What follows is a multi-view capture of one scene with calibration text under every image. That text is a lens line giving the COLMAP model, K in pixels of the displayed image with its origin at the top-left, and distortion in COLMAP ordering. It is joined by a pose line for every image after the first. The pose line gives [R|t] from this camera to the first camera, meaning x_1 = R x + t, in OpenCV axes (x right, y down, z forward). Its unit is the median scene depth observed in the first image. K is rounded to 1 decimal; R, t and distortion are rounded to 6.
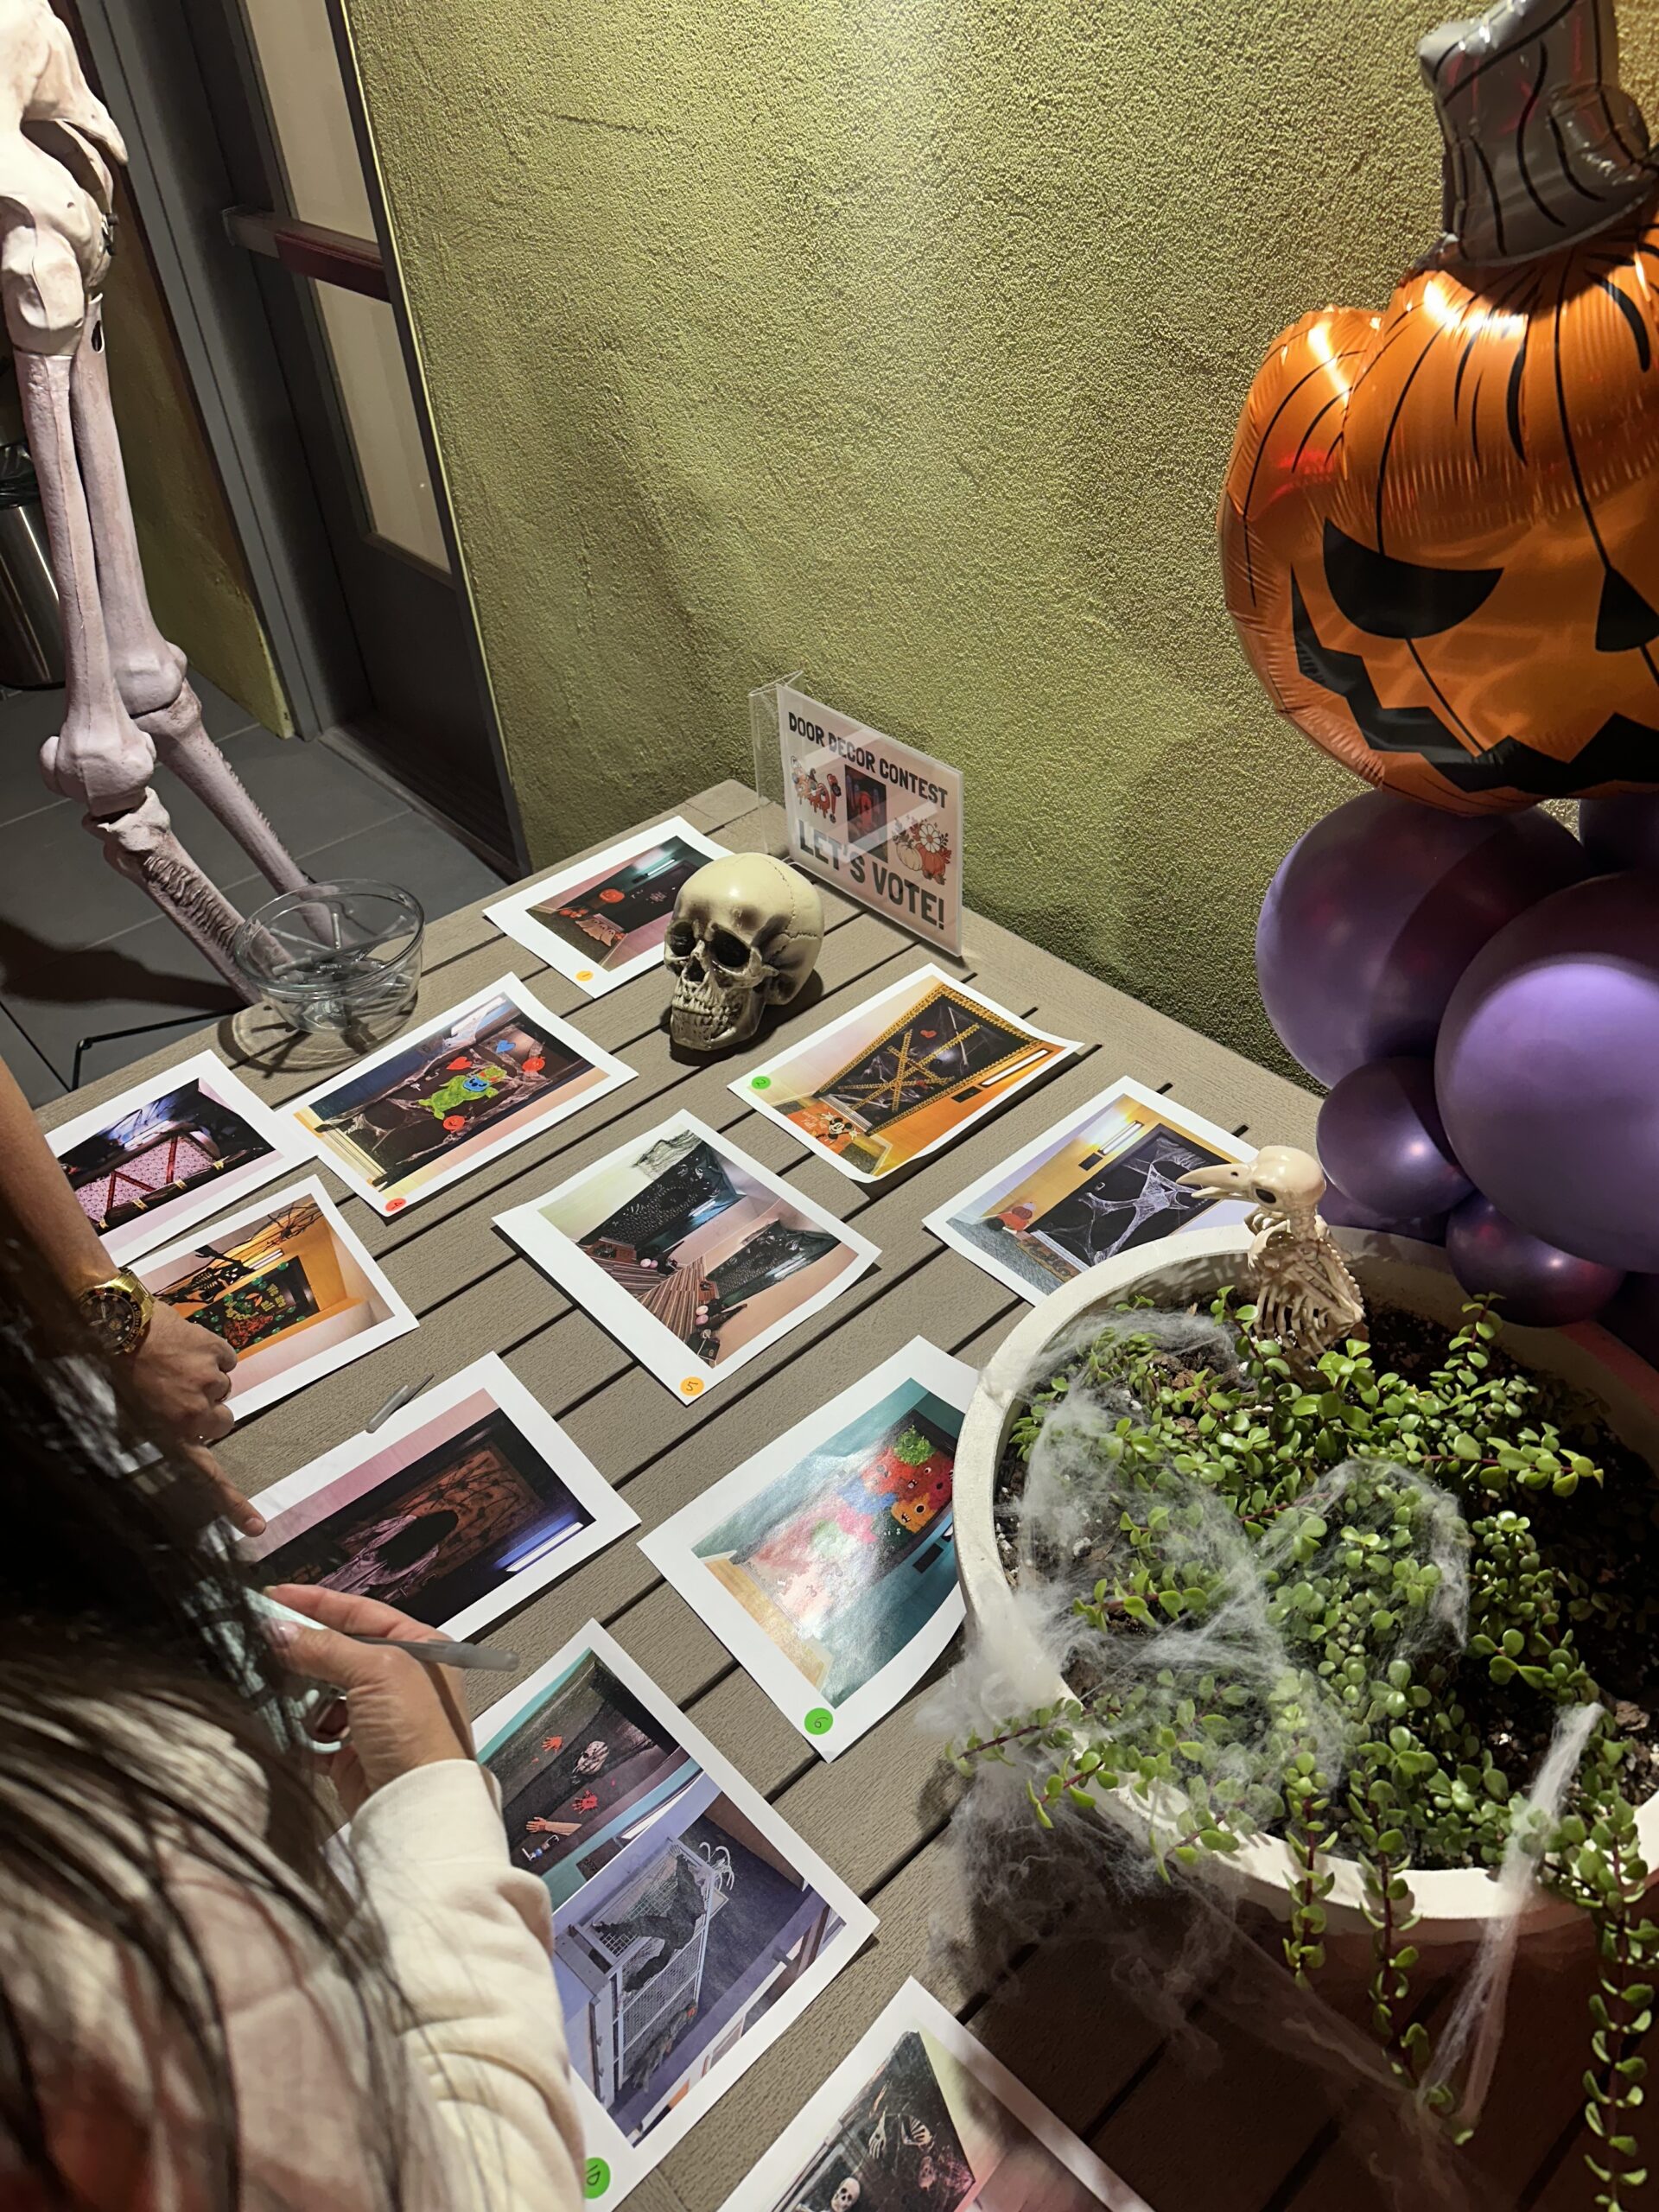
lens RADIAL K [[1512.8, 0, 829.5], [0, 1512.8, 1106.0], [0, 0, 1]] dist [0.001616, -0.001078]
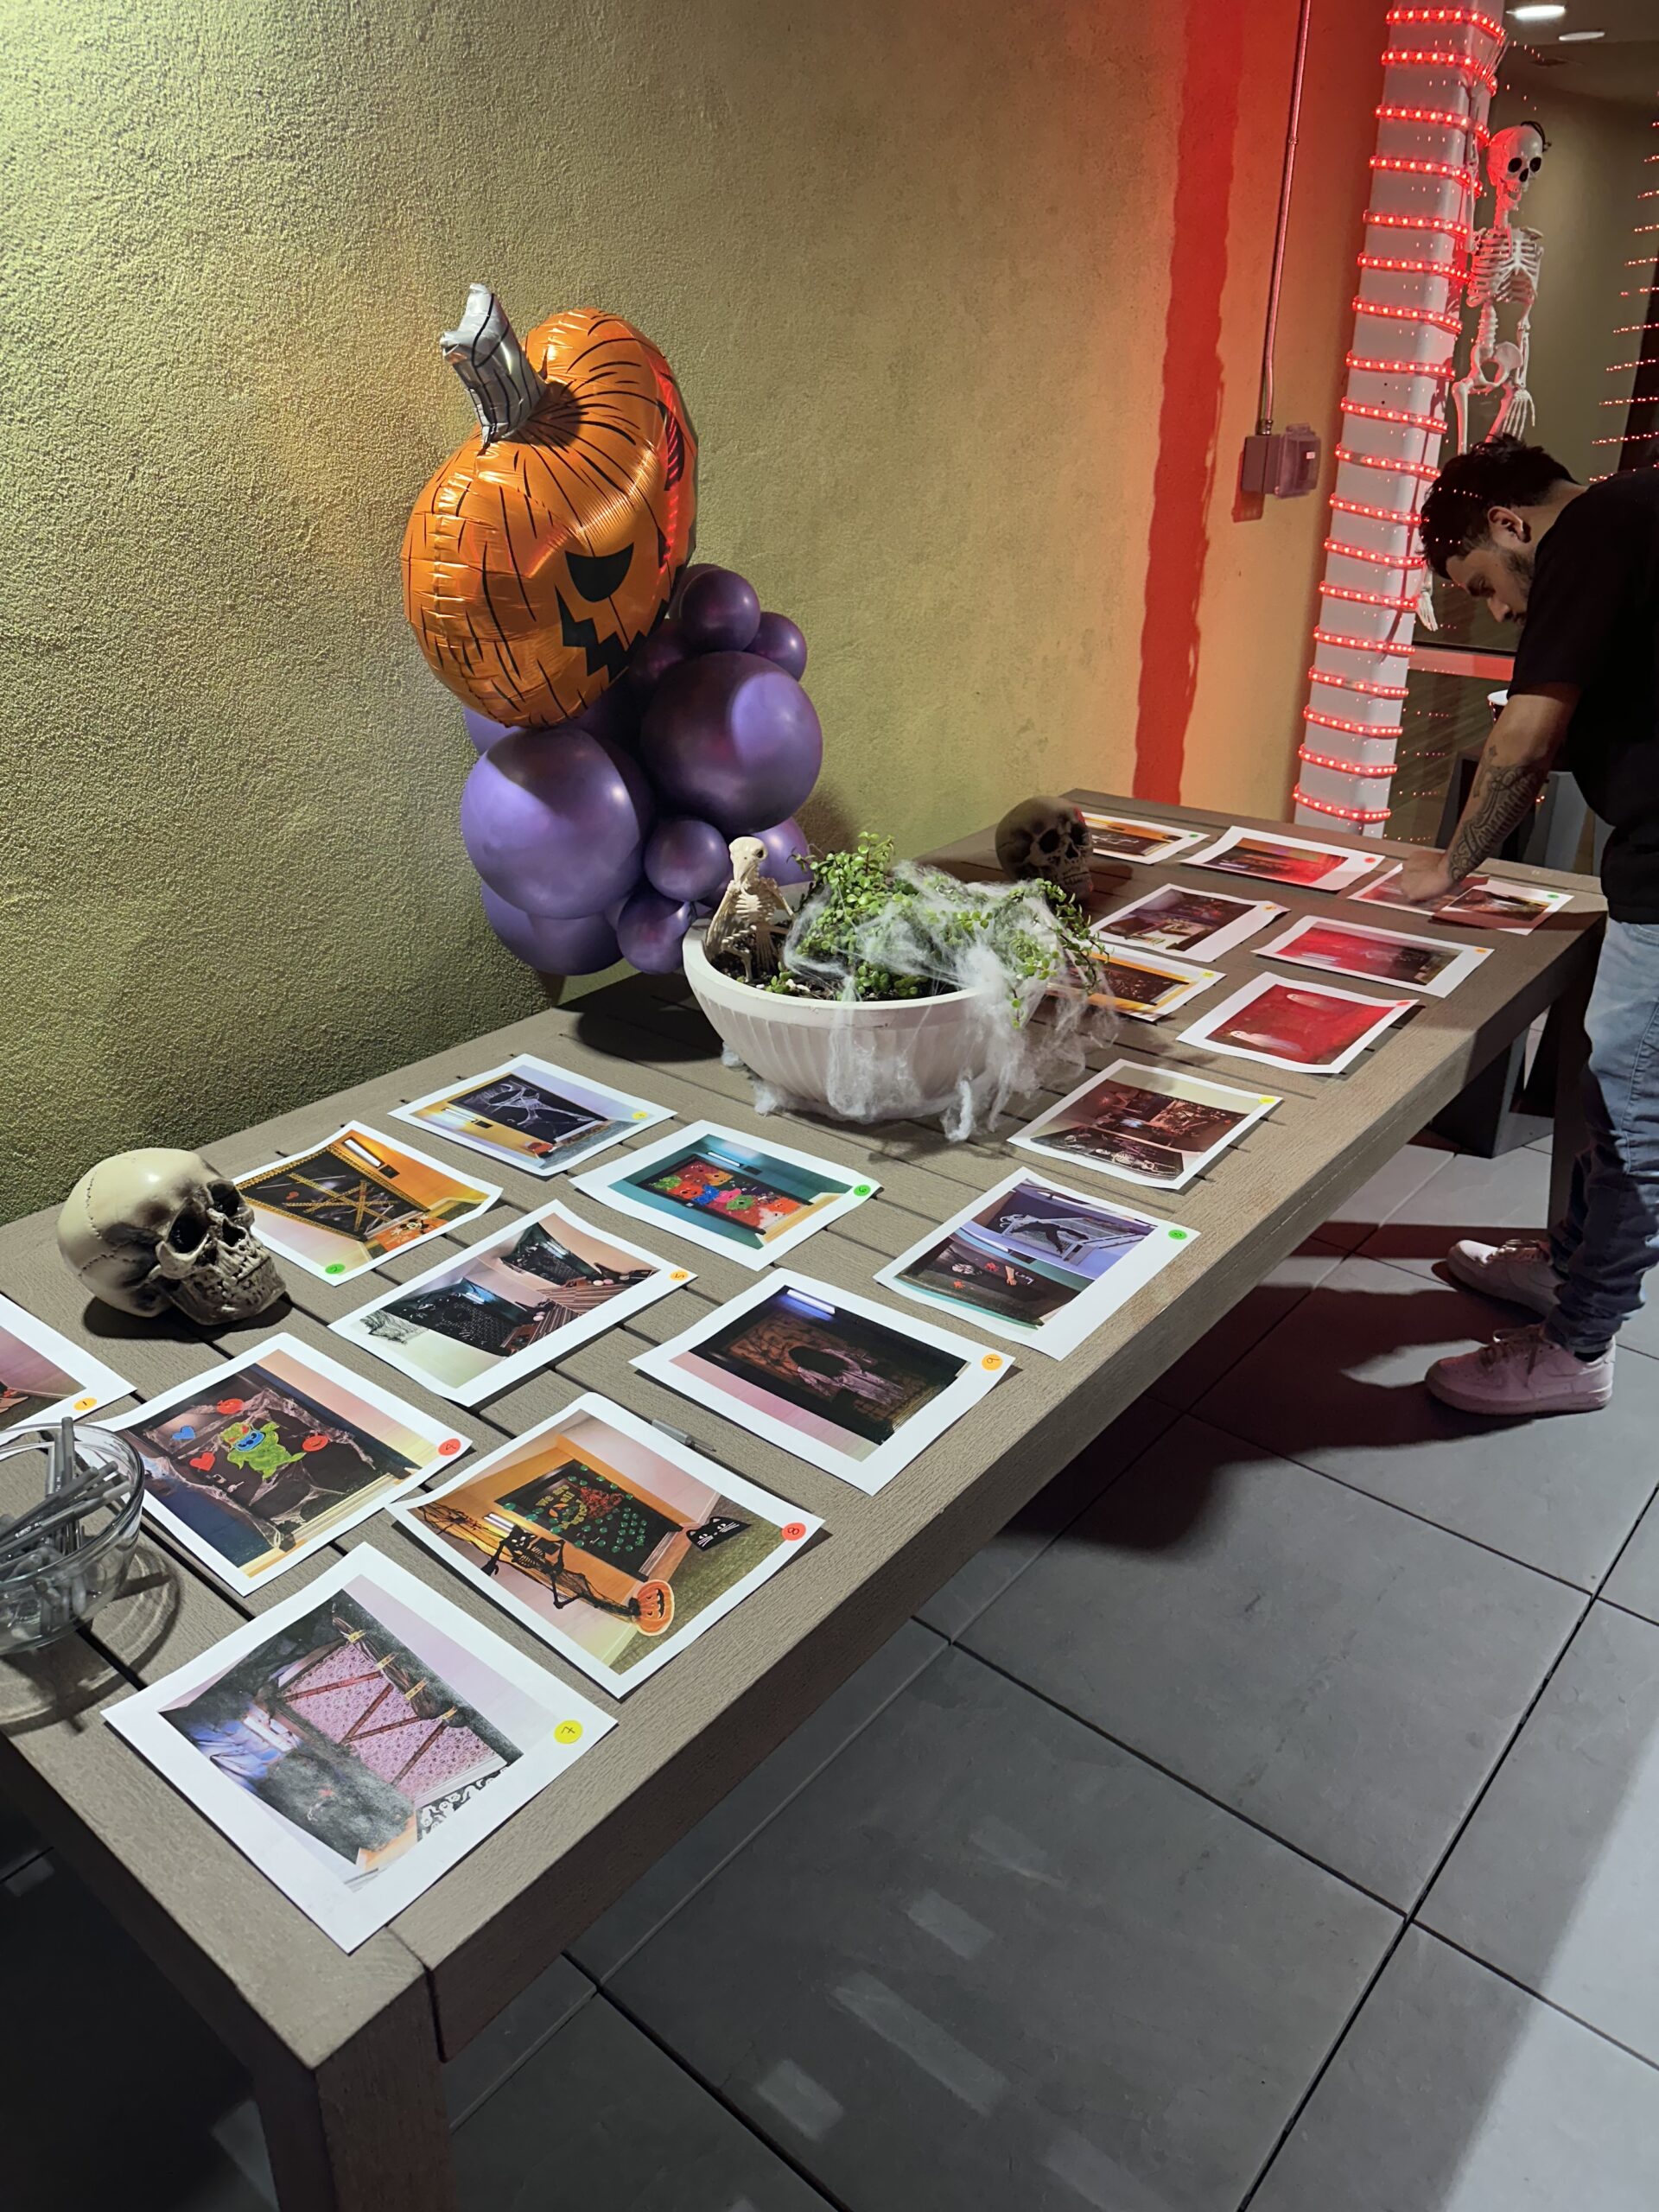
lens RADIAL K [[1601.6, 0, 829.5], [0, 1601.6, 1106.0], [0, 0, 1]] dist [0.100137, -0.002585]
pose [[-0.141905, -0.404219, 0.903587, -1.192329], [0.683488, 0.620286, 0.384824, -0.317917], [-0.716036, 0.672199, 0.188257, 0.500904]]
